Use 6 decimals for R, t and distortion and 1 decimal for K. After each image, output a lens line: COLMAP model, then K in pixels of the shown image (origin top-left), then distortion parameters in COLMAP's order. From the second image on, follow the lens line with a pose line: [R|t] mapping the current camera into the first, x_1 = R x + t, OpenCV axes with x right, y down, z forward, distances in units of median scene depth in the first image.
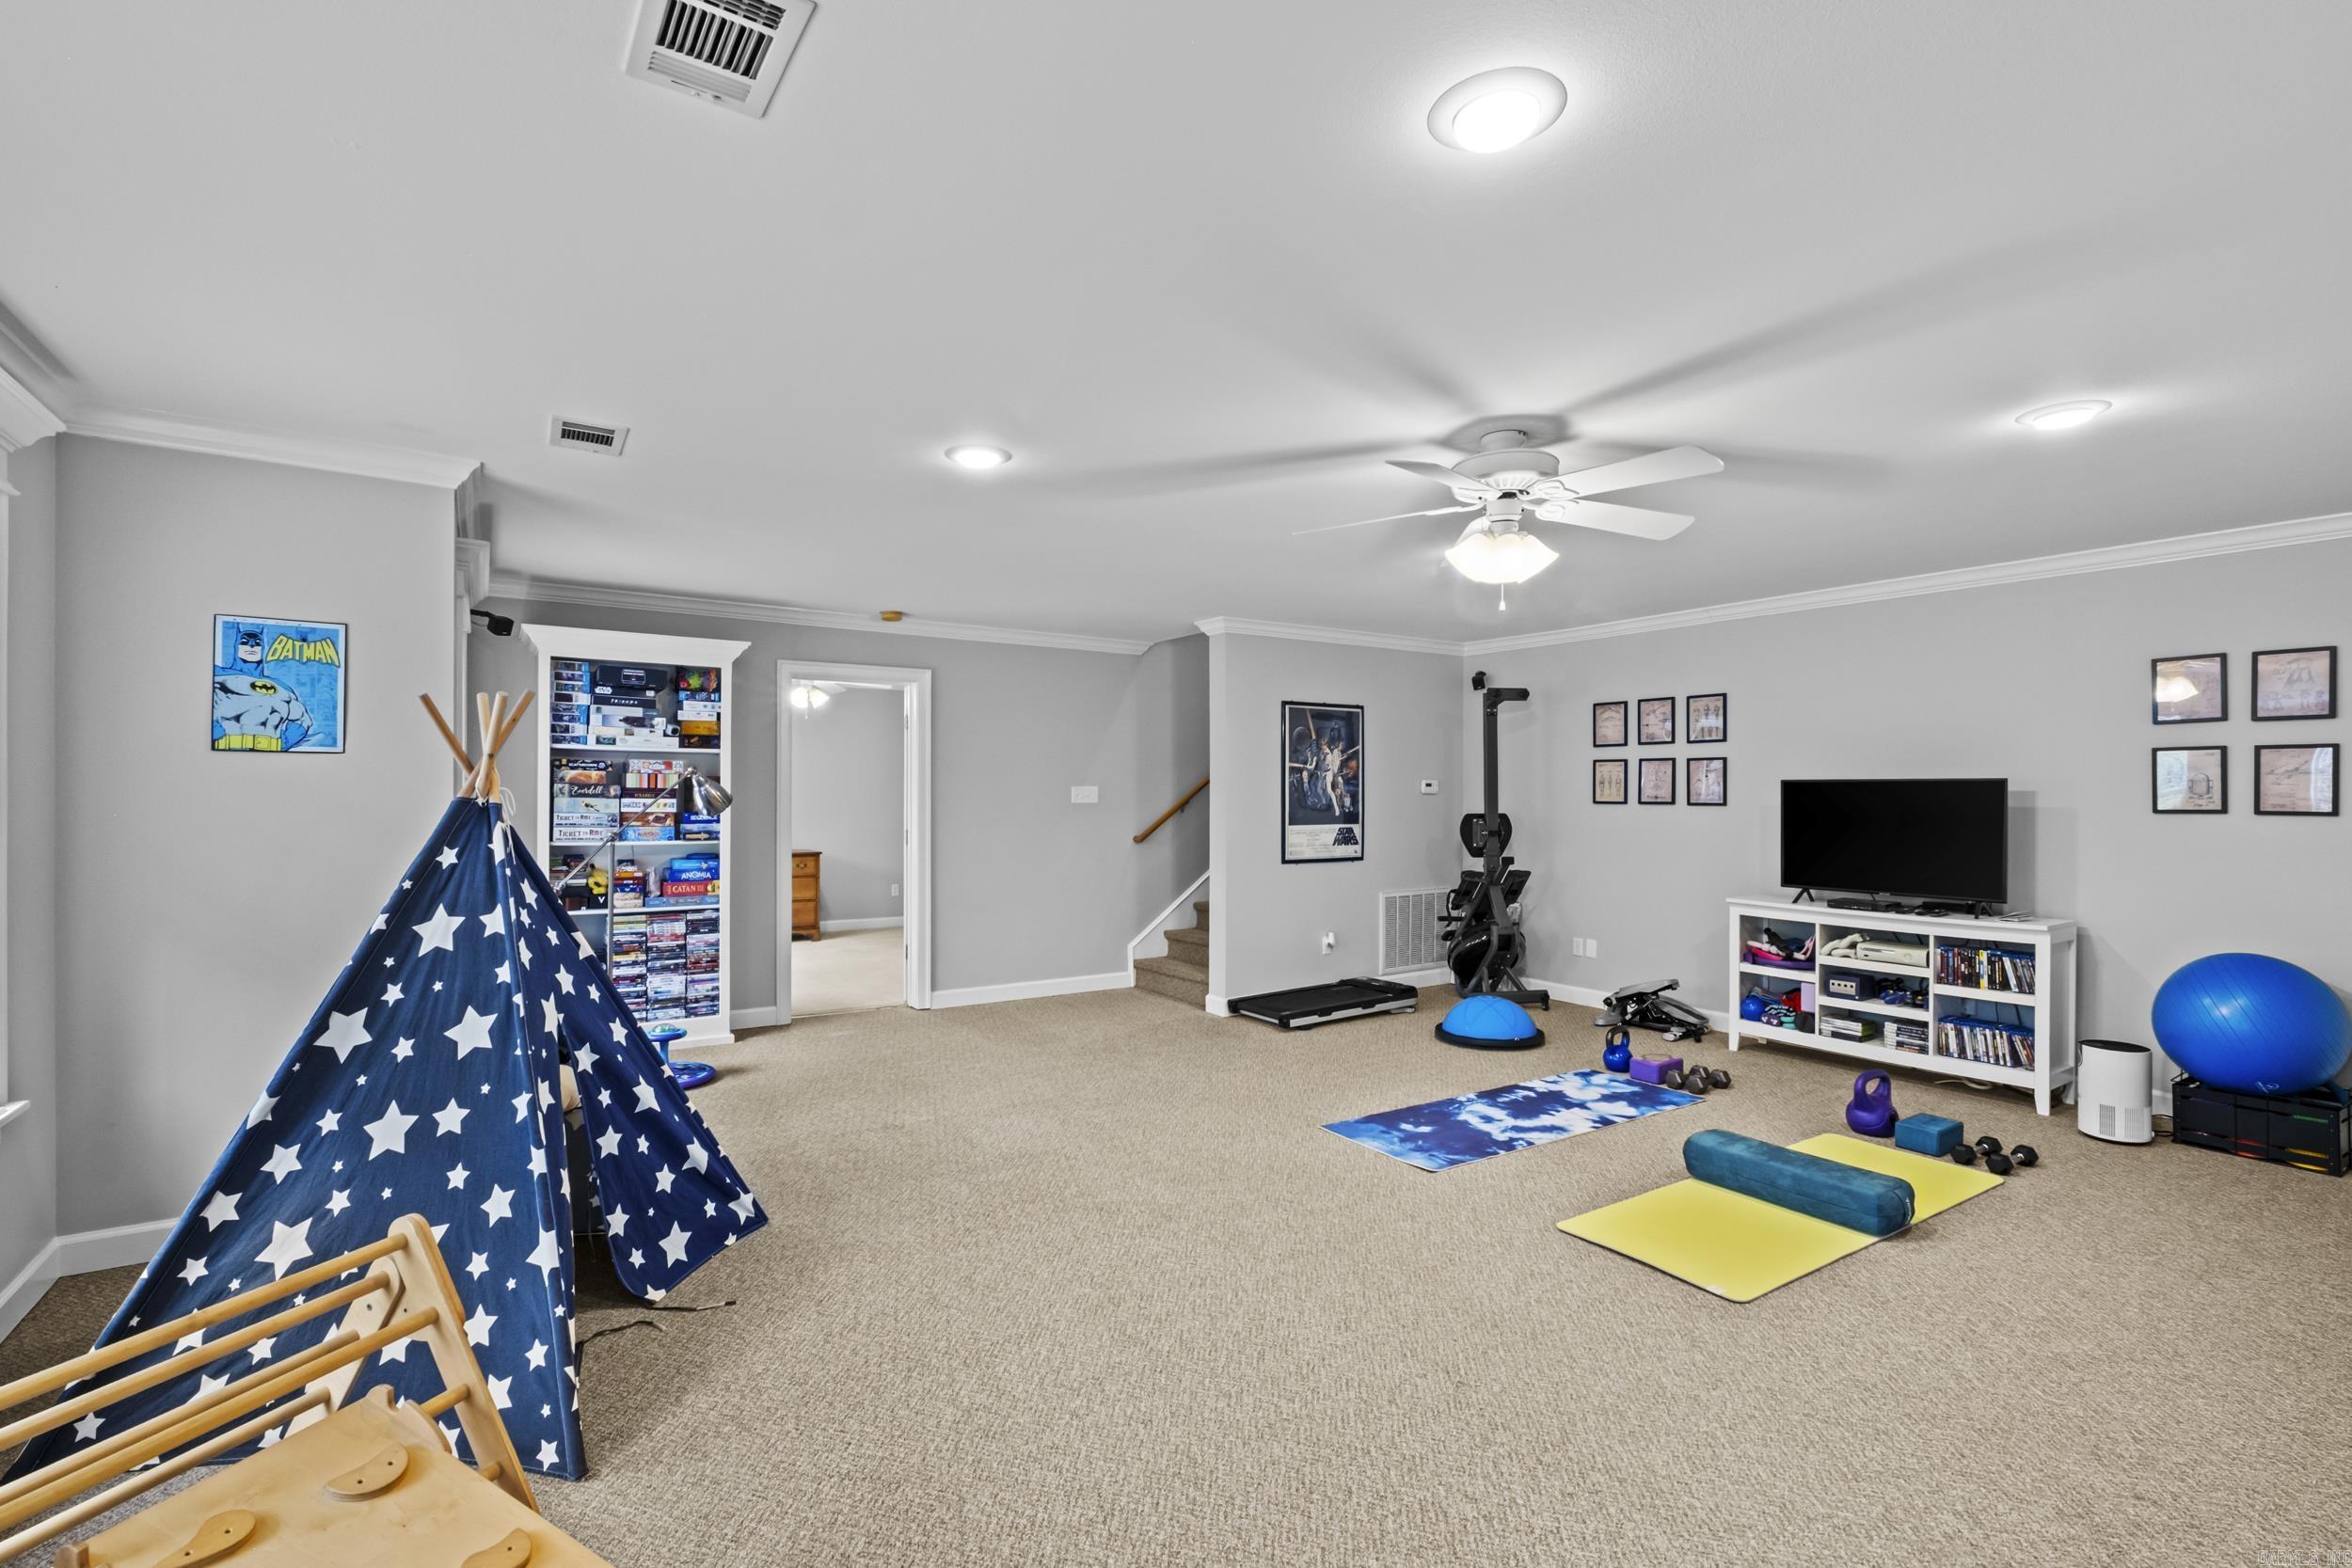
lens RADIAL K [[1037.2, 0, 1162.7], [0, 1037.2, 772.4], [0, 0, 1]] dist [-0.002700, -0.000311]
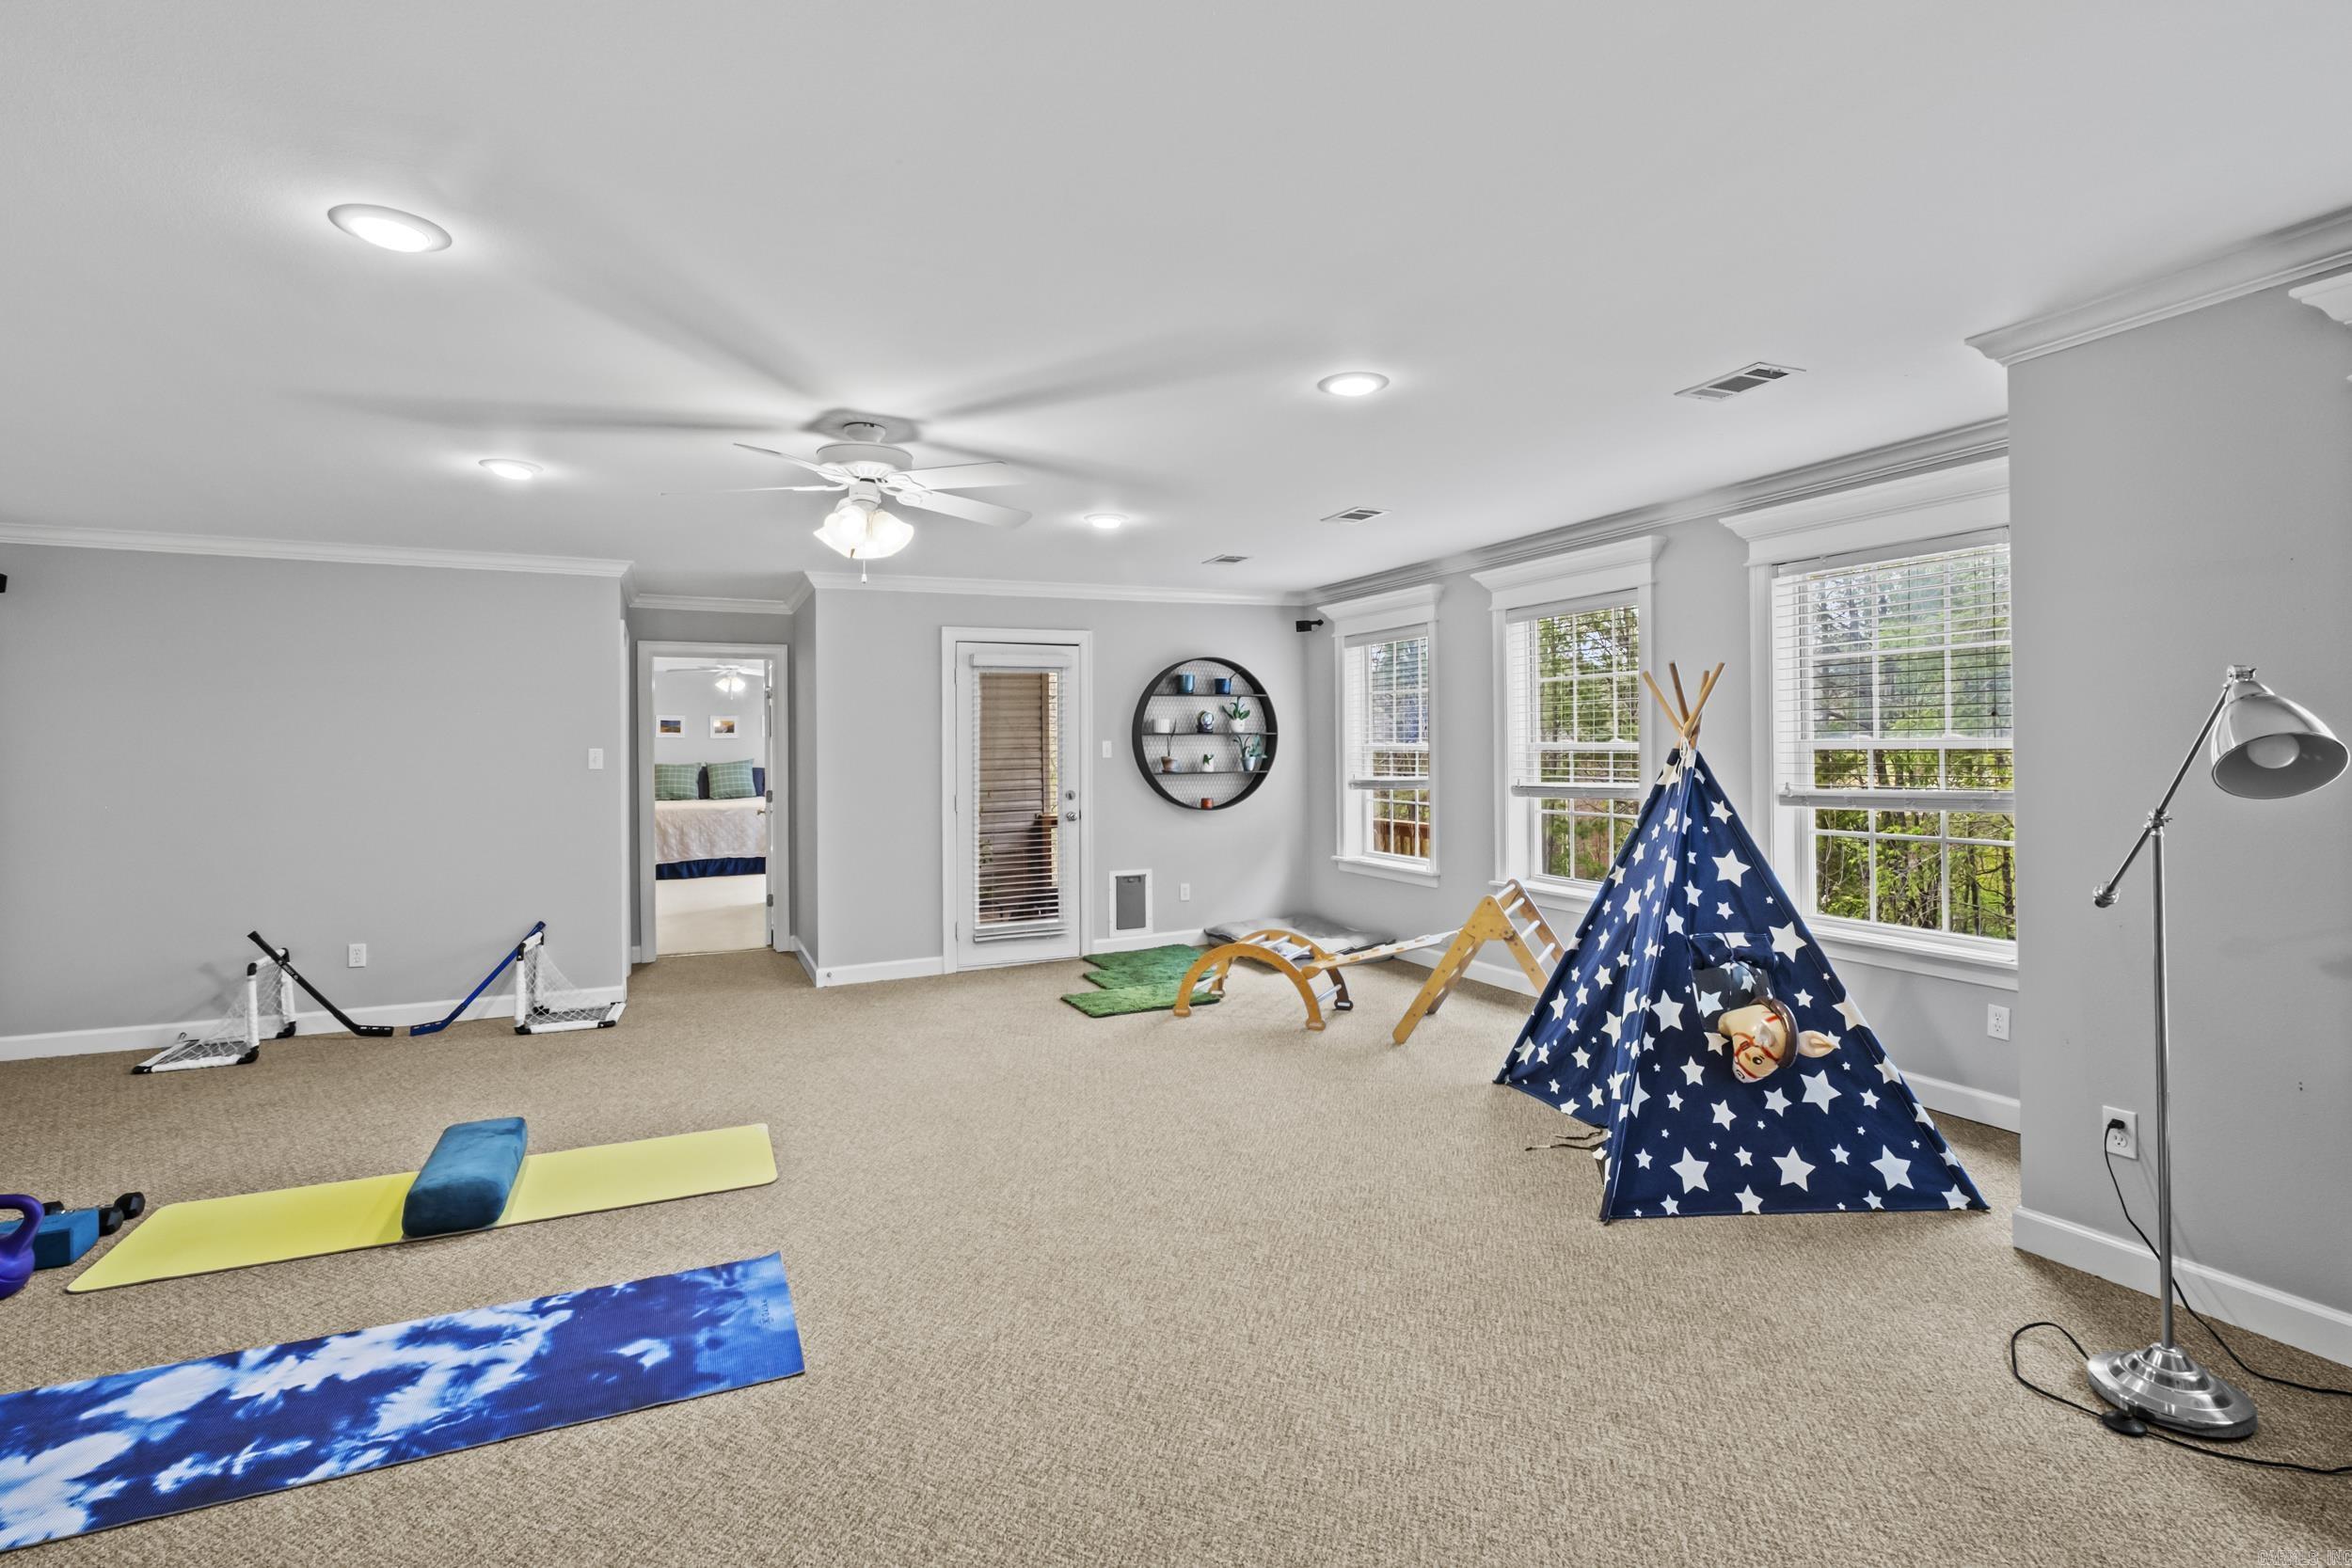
lens RADIAL K [[1037.2, 0, 1162.7], [0, 1037.2, 772.4], [0, 0, 1]] dist [-0.002700, -0.000311]
pose [[-0.987441, 0.004313, 0.157932, -0.117855], [0.005032, 0.999979, 0.004157, 0.032555], [-0.157910, 0.004899, -0.987441, 1.508854]]
